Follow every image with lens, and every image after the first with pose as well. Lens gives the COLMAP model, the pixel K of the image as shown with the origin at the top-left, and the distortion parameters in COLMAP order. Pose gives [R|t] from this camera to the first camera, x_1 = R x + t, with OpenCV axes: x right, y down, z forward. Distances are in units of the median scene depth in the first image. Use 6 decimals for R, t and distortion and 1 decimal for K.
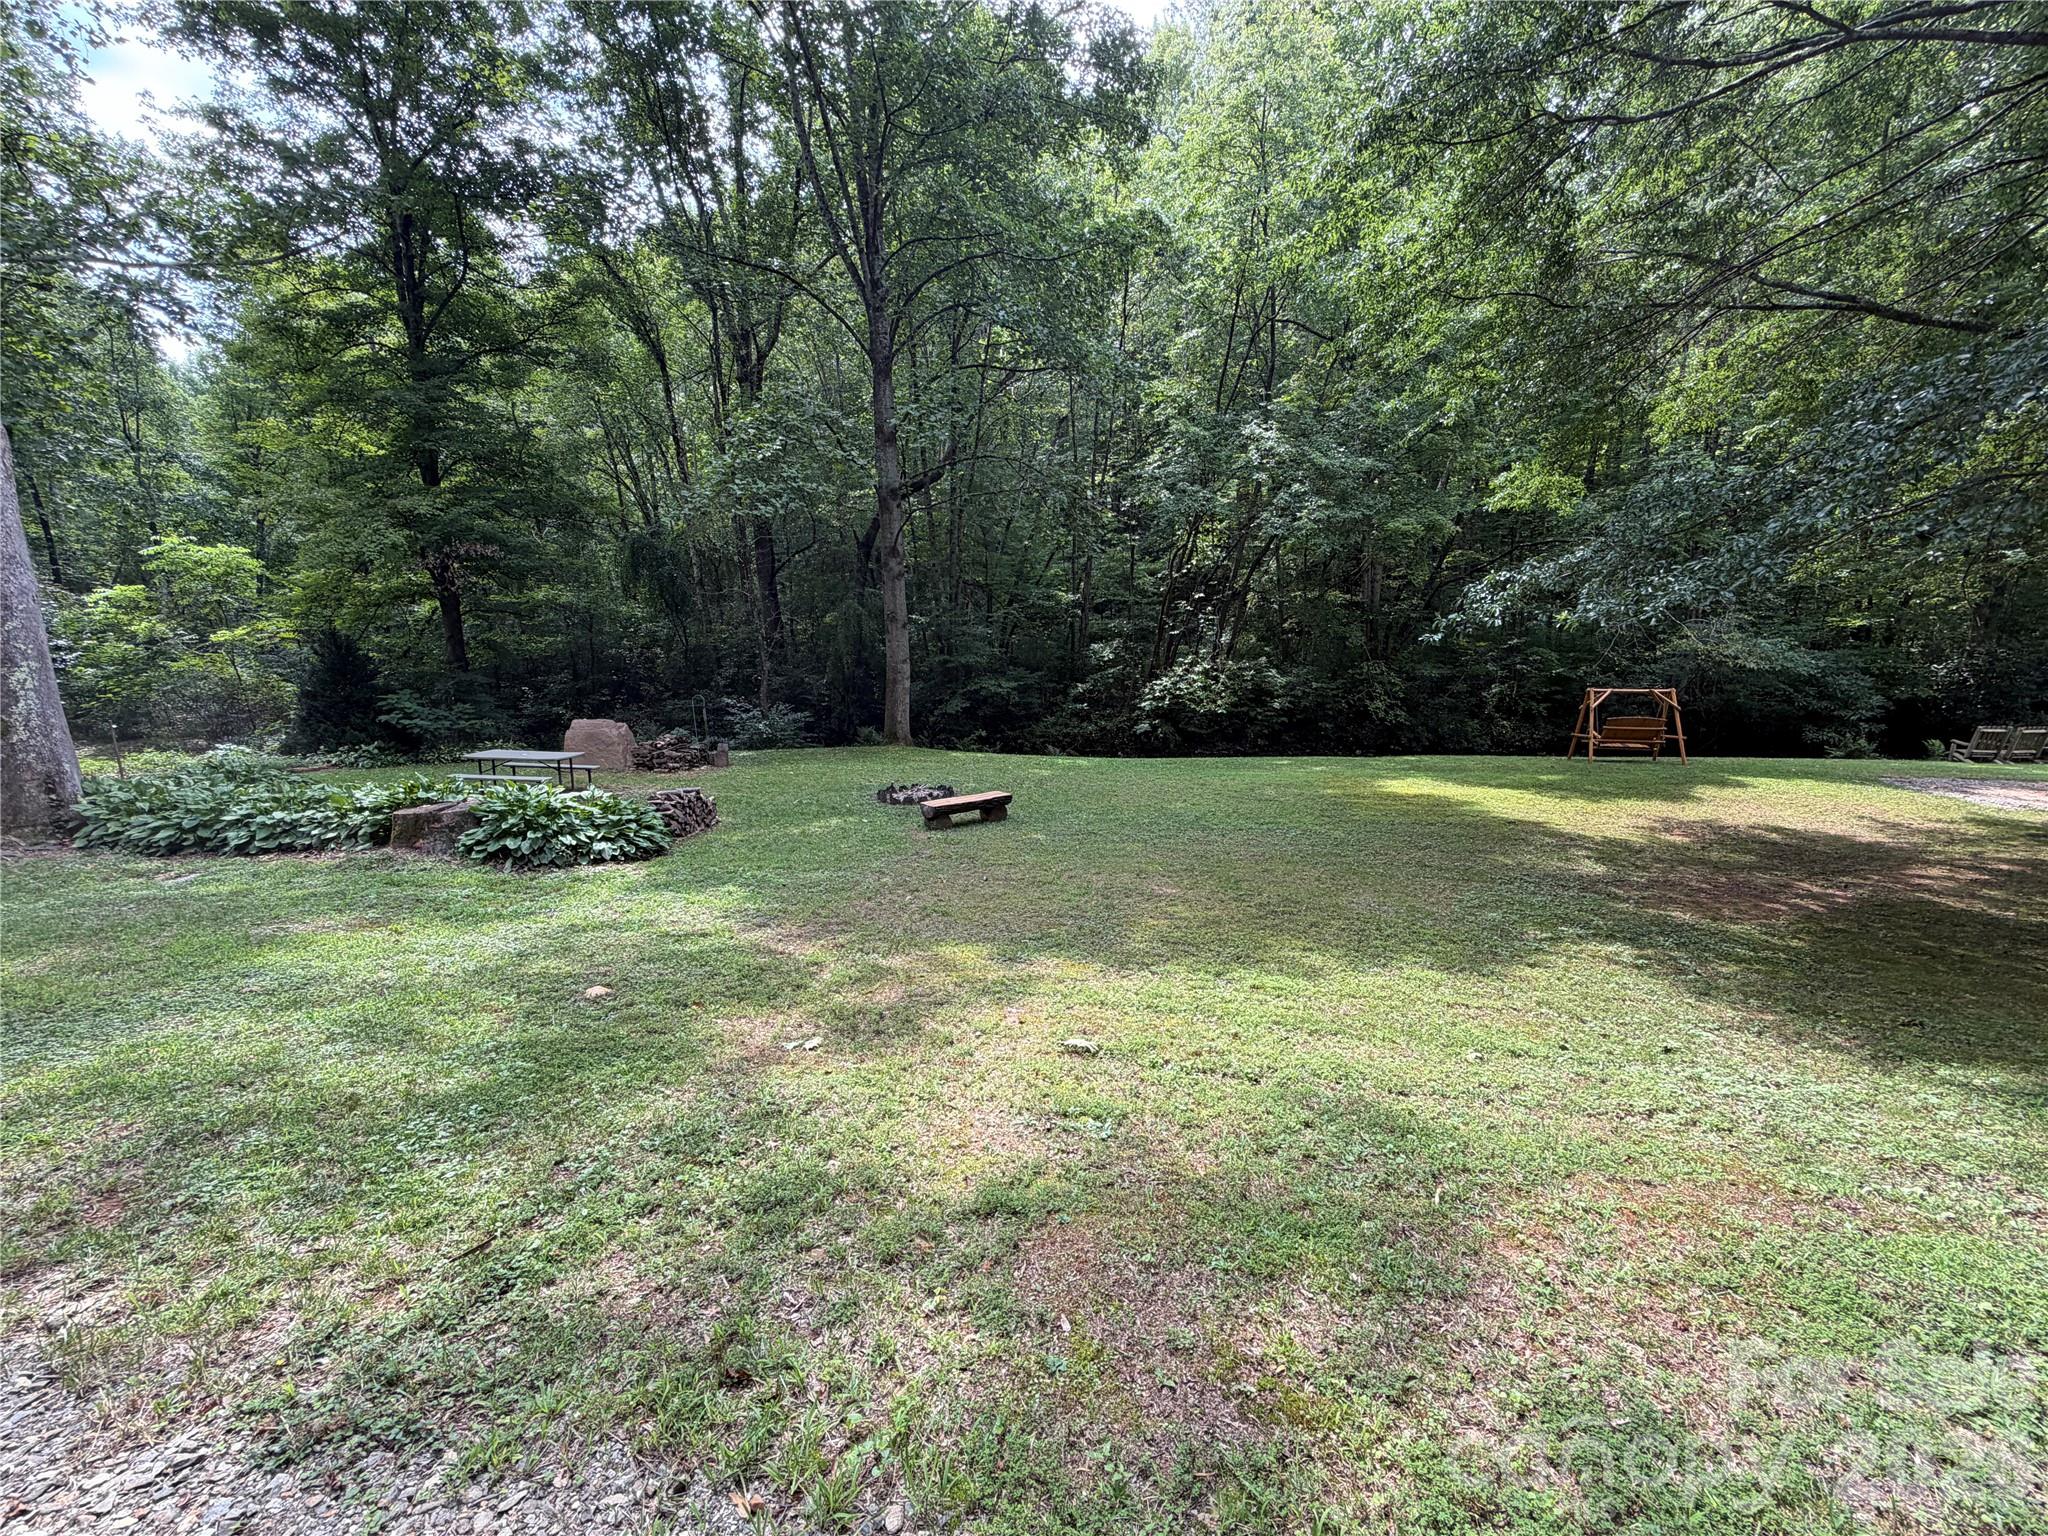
lens RADIAL K [[812.6, 0, 1021.9], [0, 812.6, 772.2], [0, 0, 1]] dist [-0.000750, -0.000350]
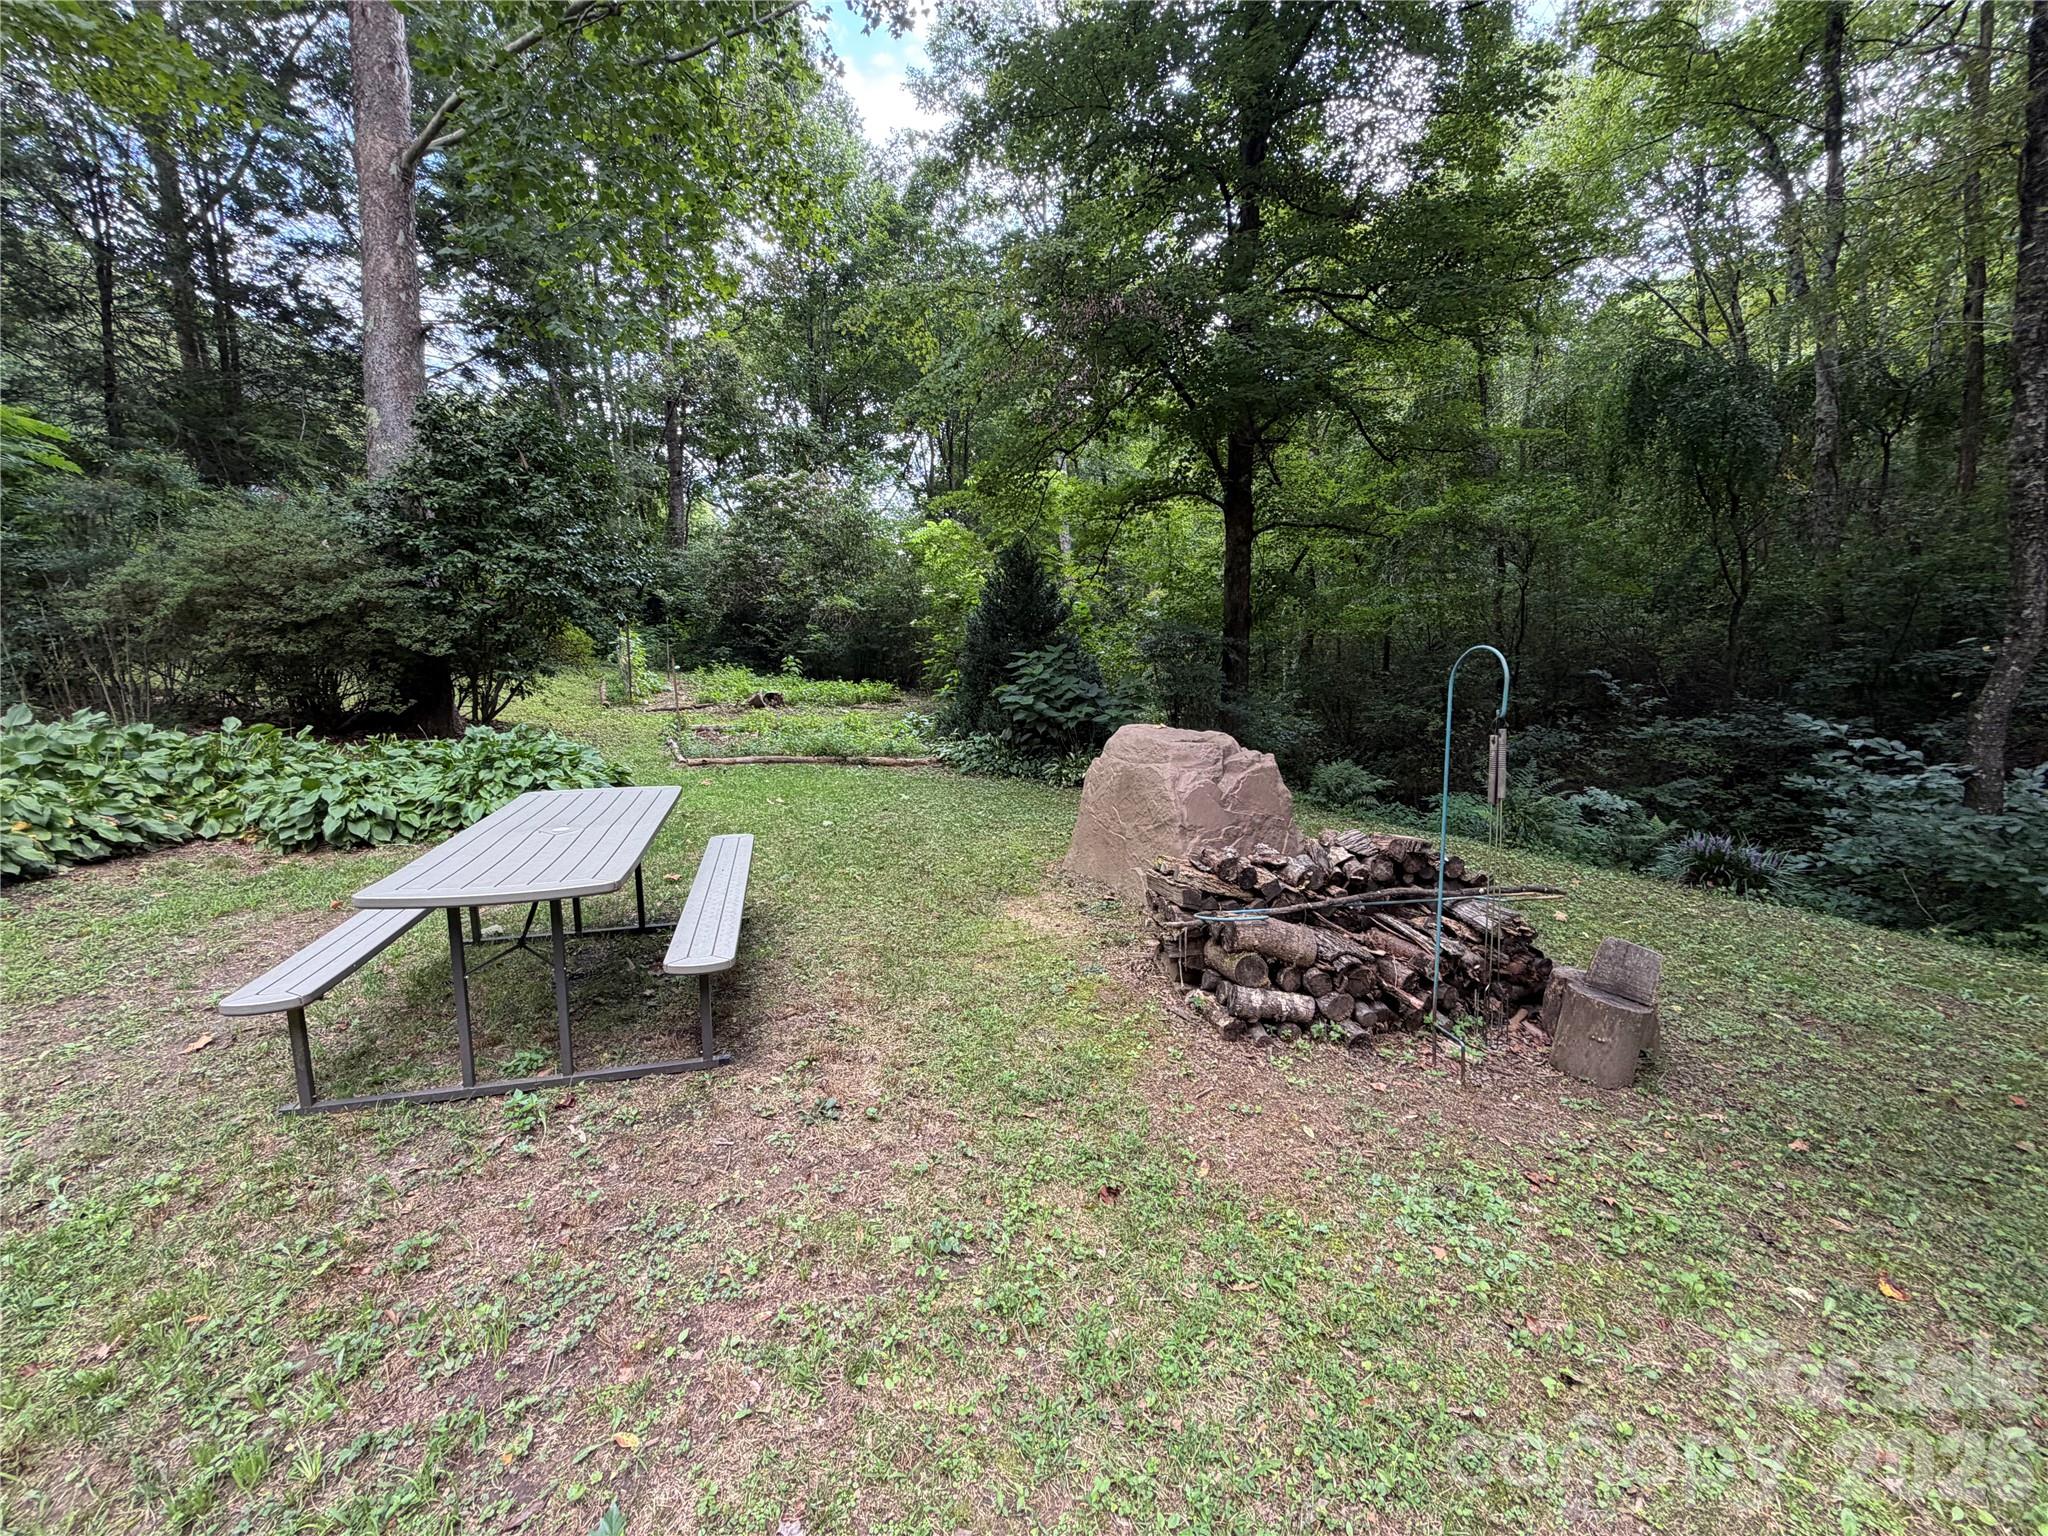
lens RADIAL K [[830.9, 0, 1017.2], [0, 830.9, 764.6], [0, 0, 1]] dist [-0.002302, -0.000188]
pose [[0.398863, 0.138796, -0.906446, -0.386024], [-0.164464, 0.983279, 0.078192, -0.094988], [0.902142, 0.117889, 0.415021, 1.171511]]
